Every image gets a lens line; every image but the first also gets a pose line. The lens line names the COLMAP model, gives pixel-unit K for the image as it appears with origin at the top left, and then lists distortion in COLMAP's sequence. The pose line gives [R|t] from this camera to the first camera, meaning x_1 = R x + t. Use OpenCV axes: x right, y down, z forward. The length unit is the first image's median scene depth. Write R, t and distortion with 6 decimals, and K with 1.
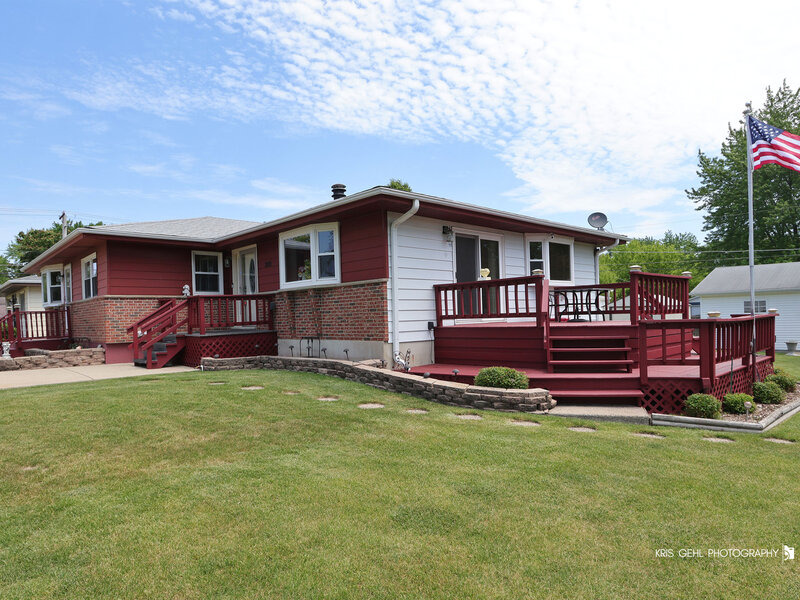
lens RADIAL K [[521.1, 0, 399.5], [0, 521.1, 331.6], [0, 0, 1]] dist [-0.003155, 0.000487]
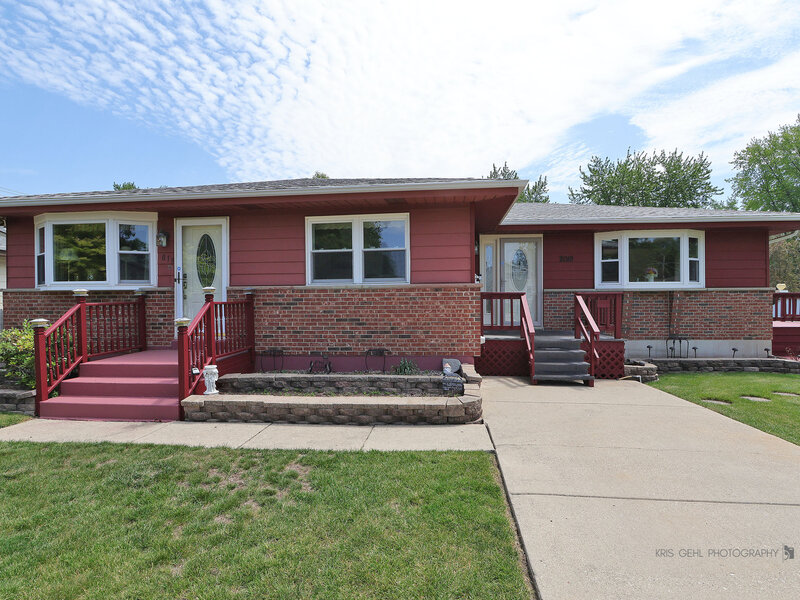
lens RADIAL K [[426.8, 0, 409.4], [0, 426.8, 303.3], [0, 0, 1]] dist [-0.004988, 0.000894]
pose [[0.748186, 0.024297, 0.663044, -0.943368], [0.003331, 0.999179, -0.040373, -0.021046], [-0.663480, 0.032415, 0.747491, 0.597320]]
